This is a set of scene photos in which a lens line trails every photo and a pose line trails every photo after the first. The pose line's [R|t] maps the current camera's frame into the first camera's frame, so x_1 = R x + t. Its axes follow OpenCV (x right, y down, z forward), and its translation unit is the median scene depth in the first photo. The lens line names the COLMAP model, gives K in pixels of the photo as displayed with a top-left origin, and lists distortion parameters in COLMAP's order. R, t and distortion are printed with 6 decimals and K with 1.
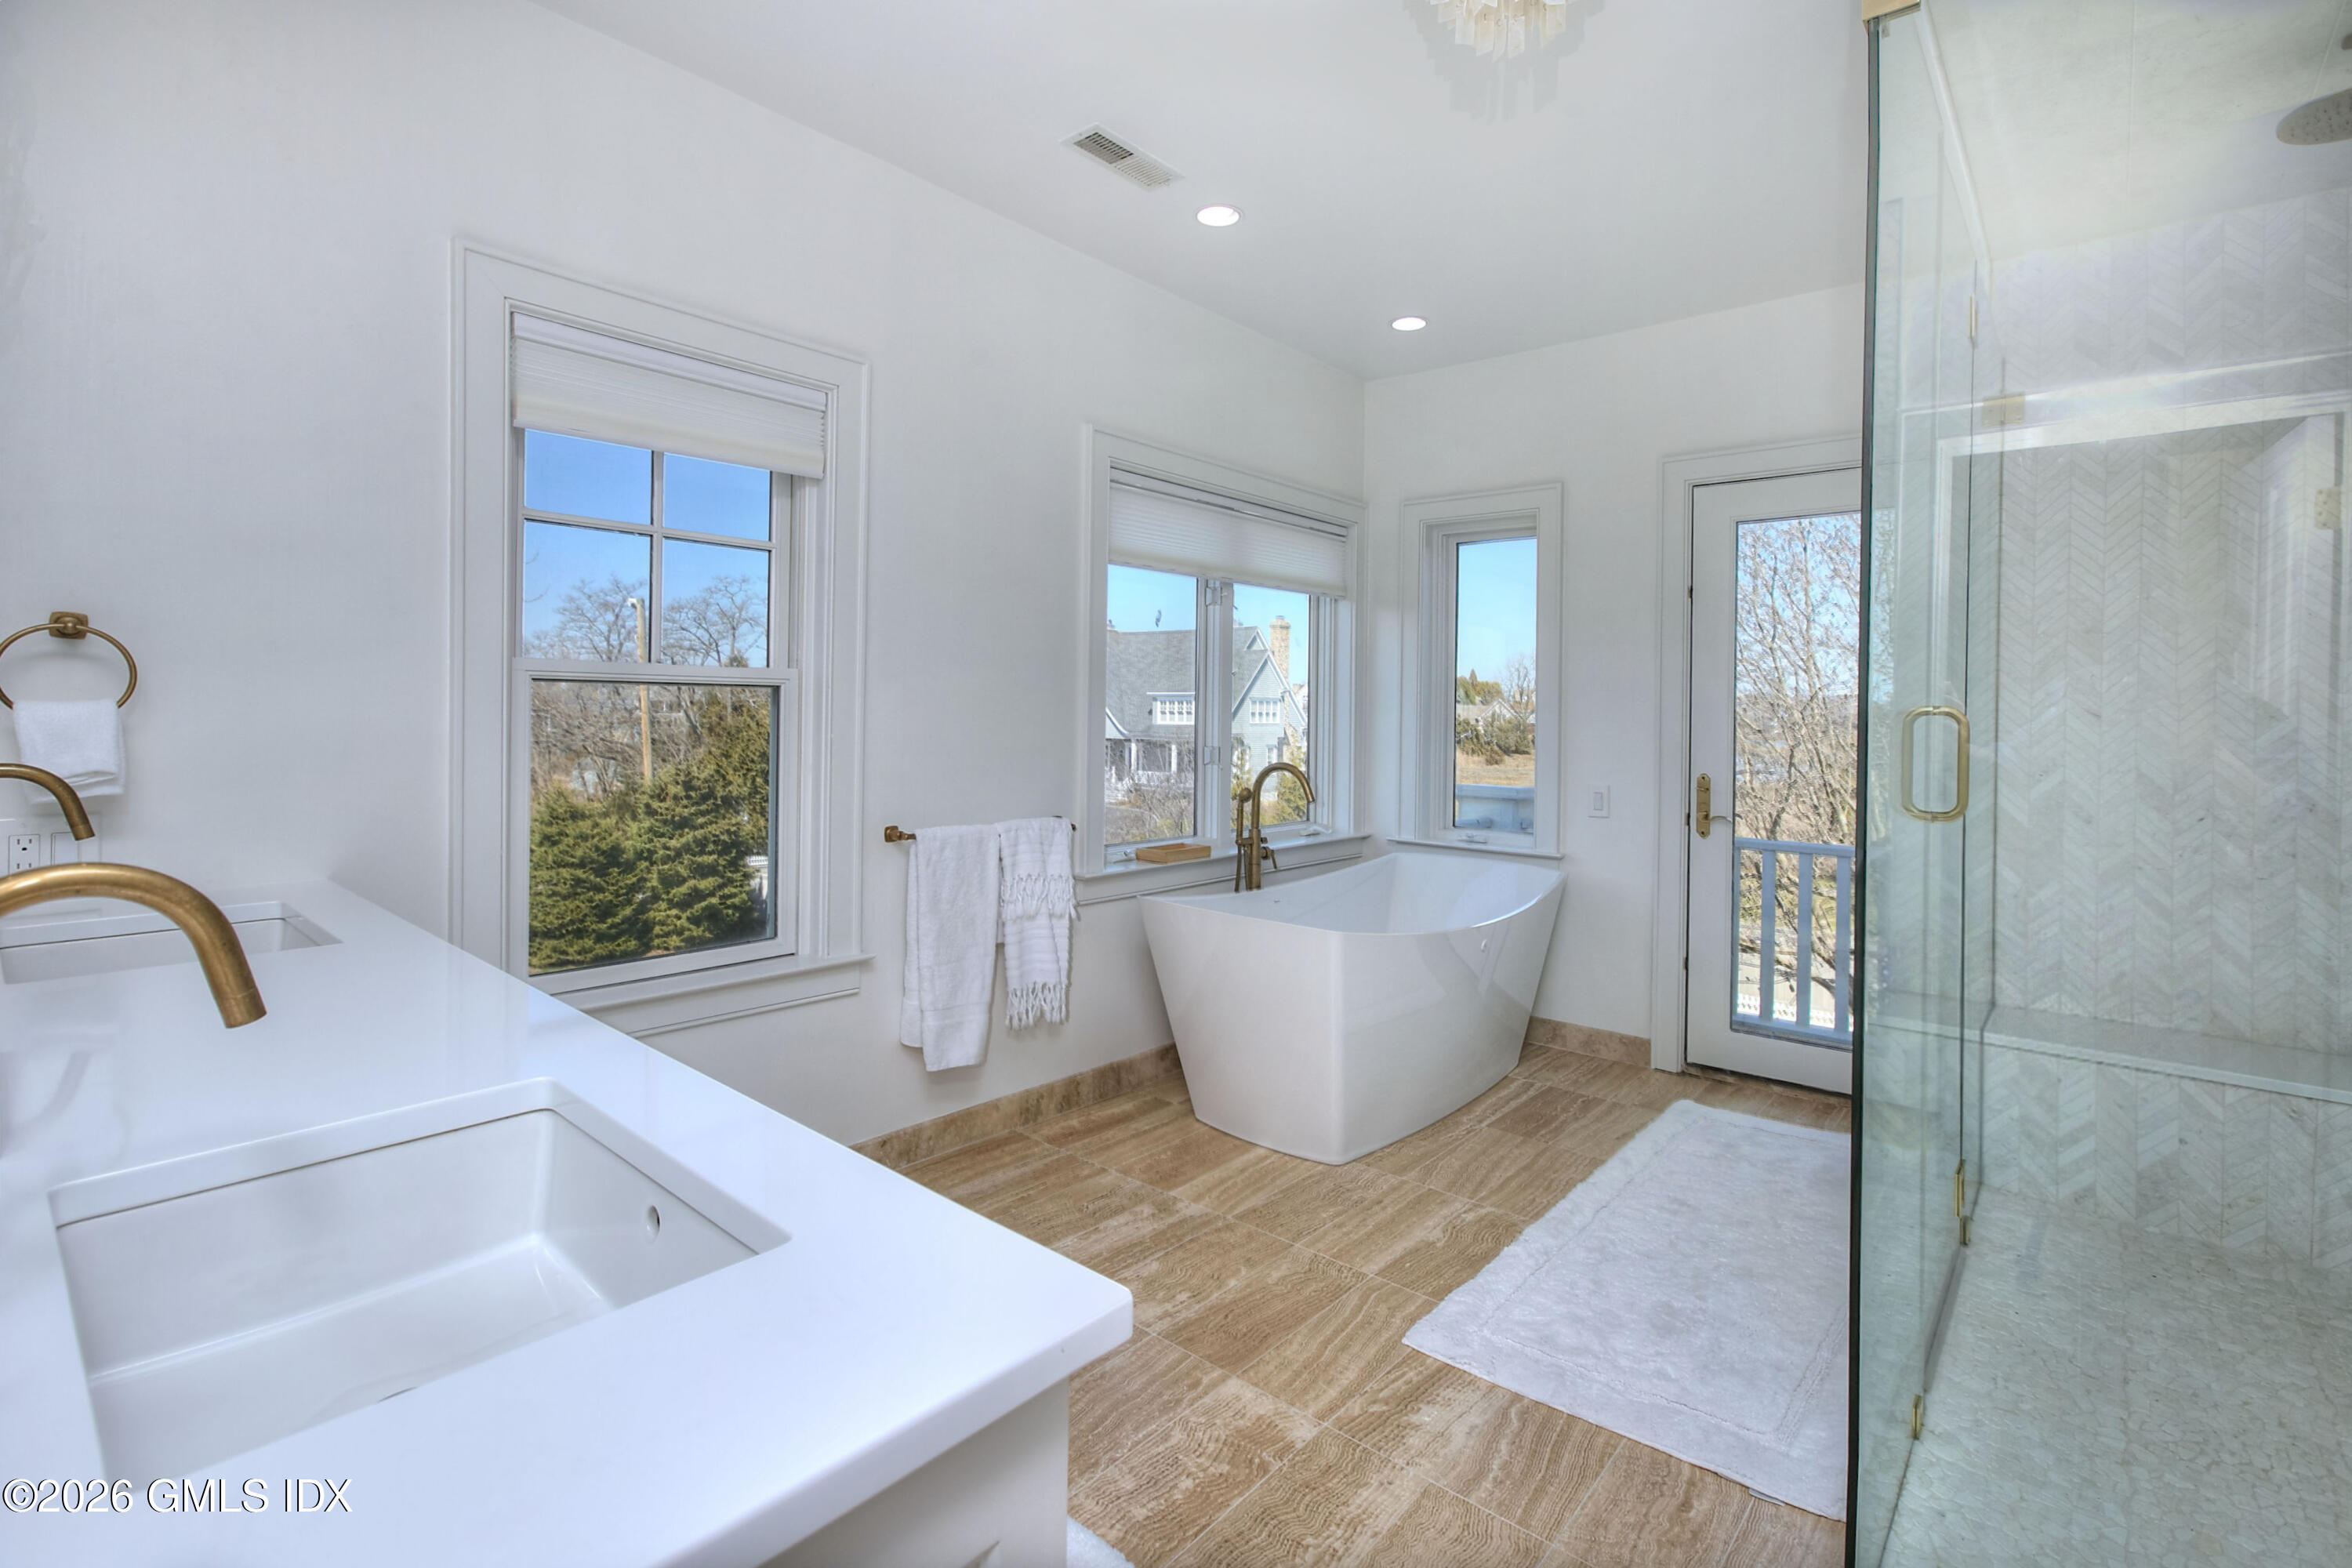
lens RADIAL K [[1086.1, 0, 1180.3], [0, 1086.1, 732.1], [0, 0, 1]] dist [-0.015615, 0.030781]
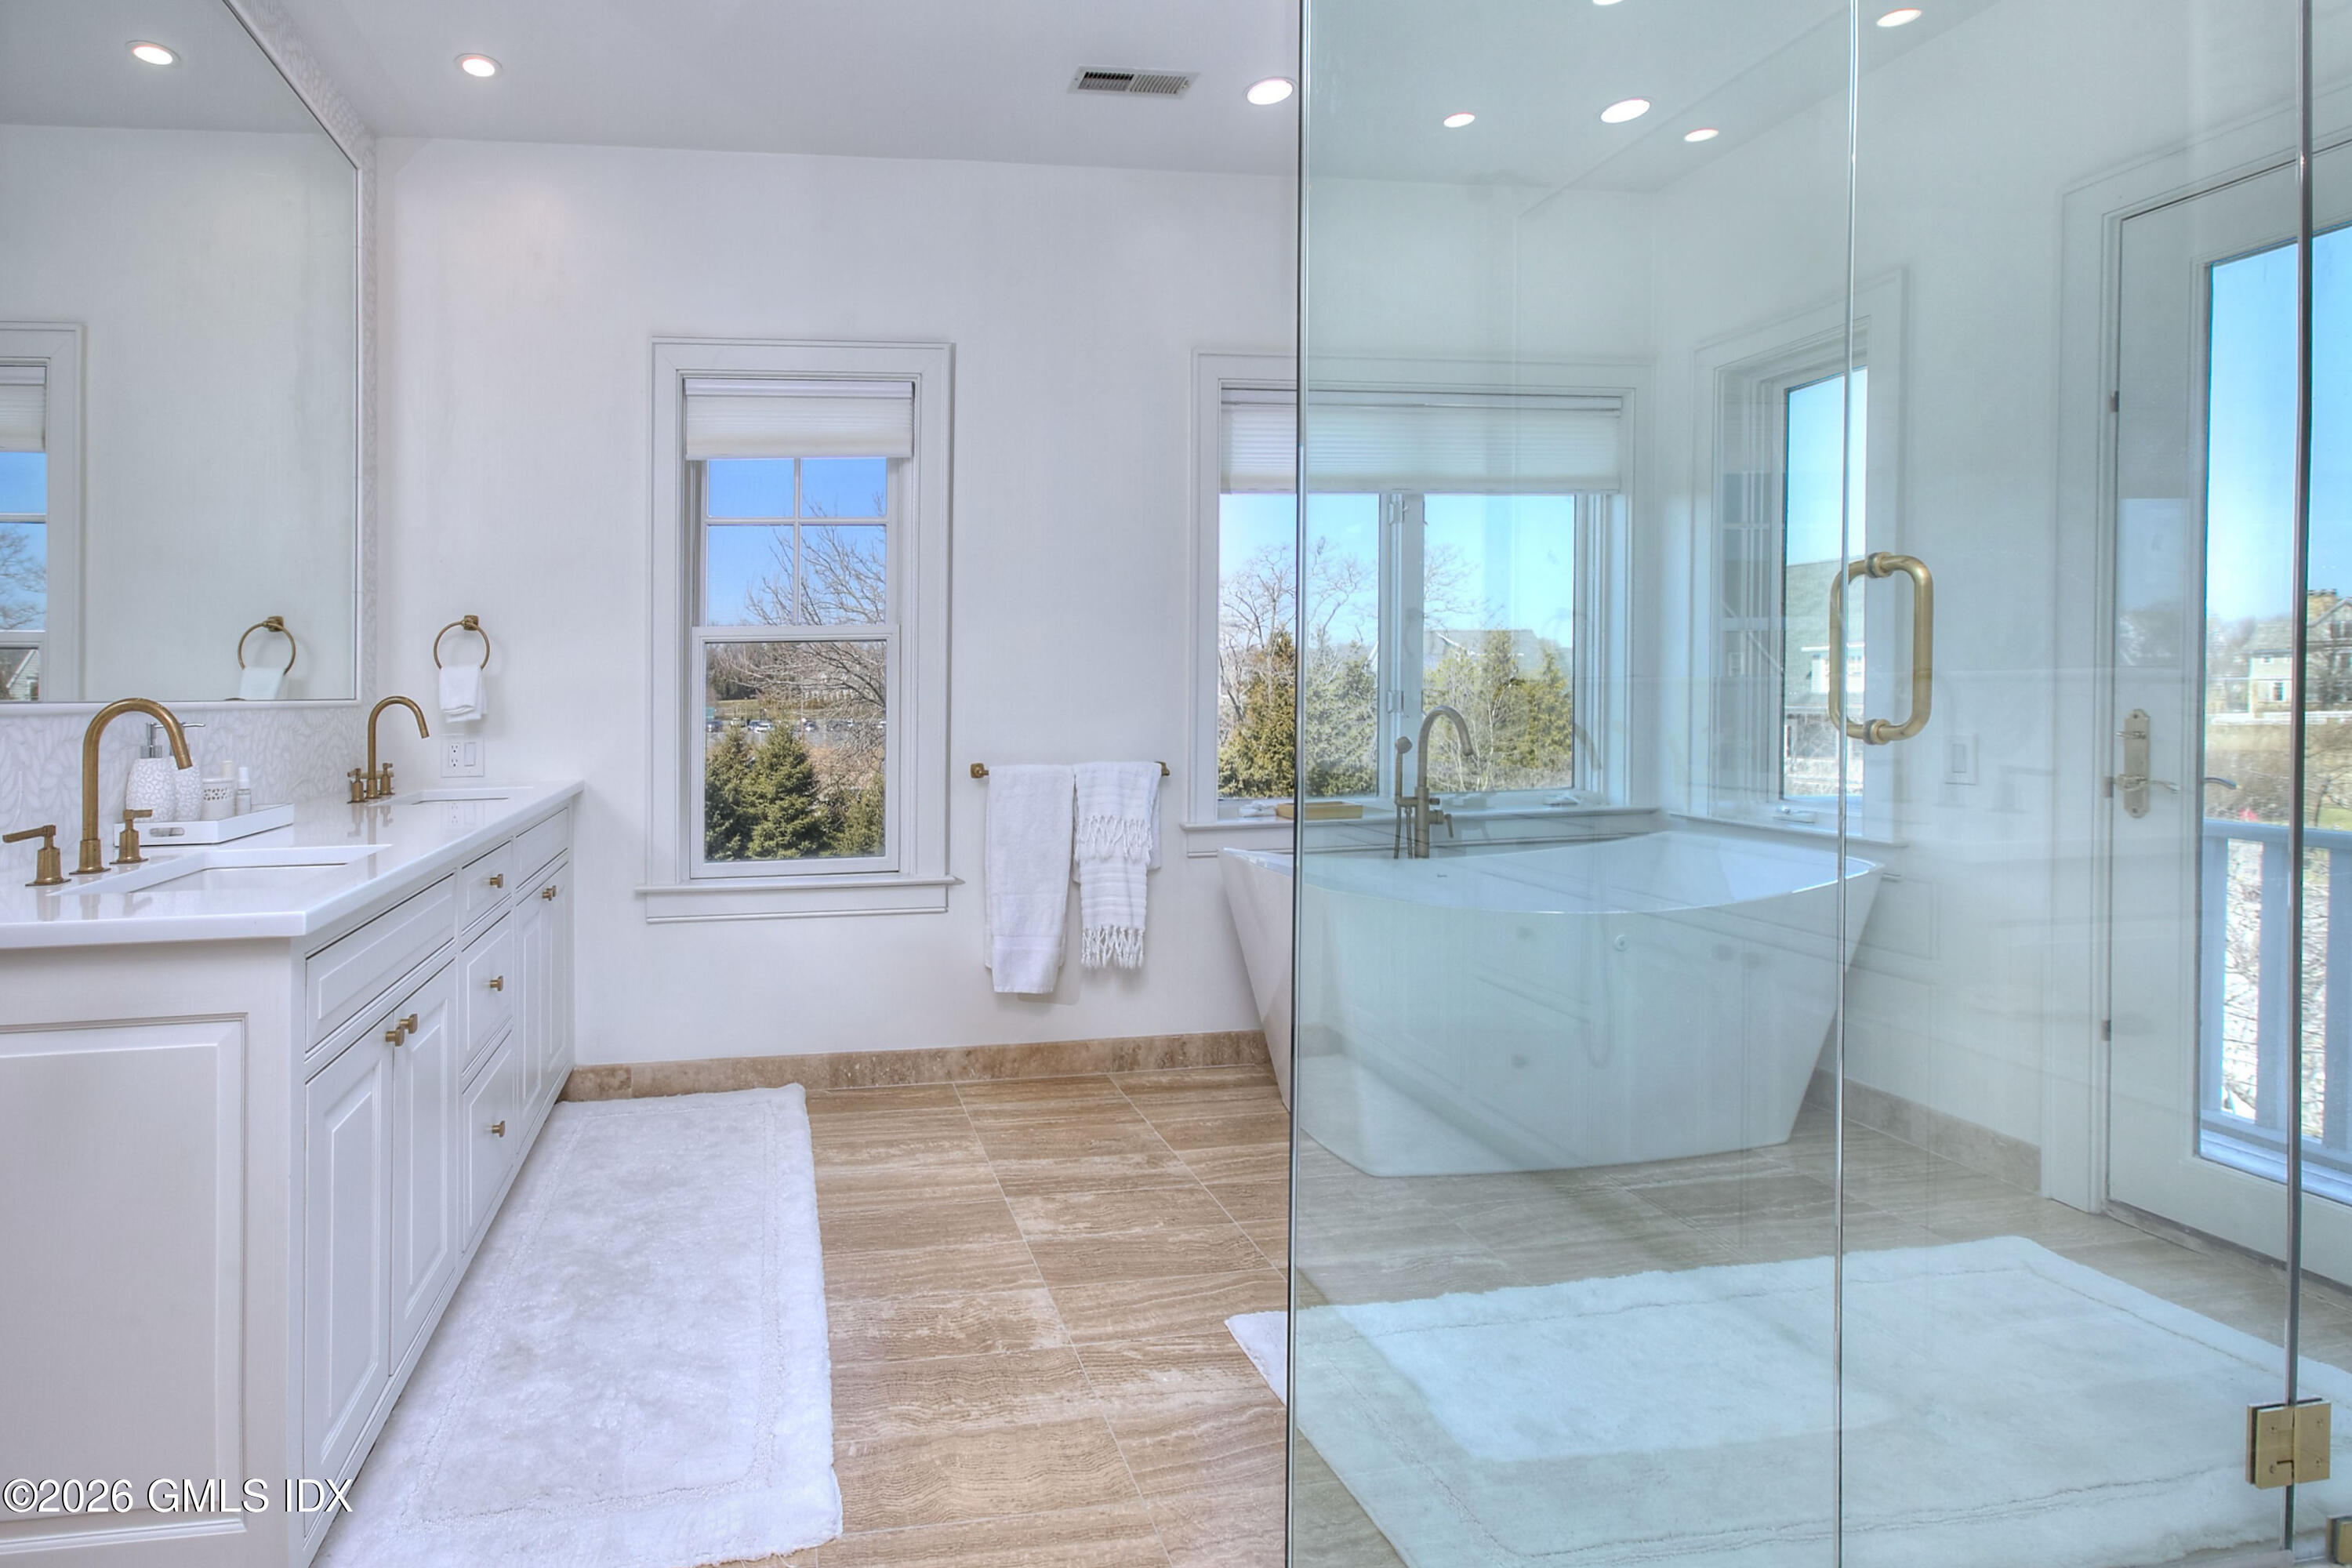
lens RADIAL K [[1467.2, 0, 1175.6], [0, 1467.2, 748.5], [0, 0, 1]] dist [-0.002564, 0.000316]
pose [[0.703393, -0.009277, -0.710740, 0.870066], [0.006605, 0.999957, -0.006516, 0.077647], [0.710770, -0.000111, 0.703424, 0.094369]]
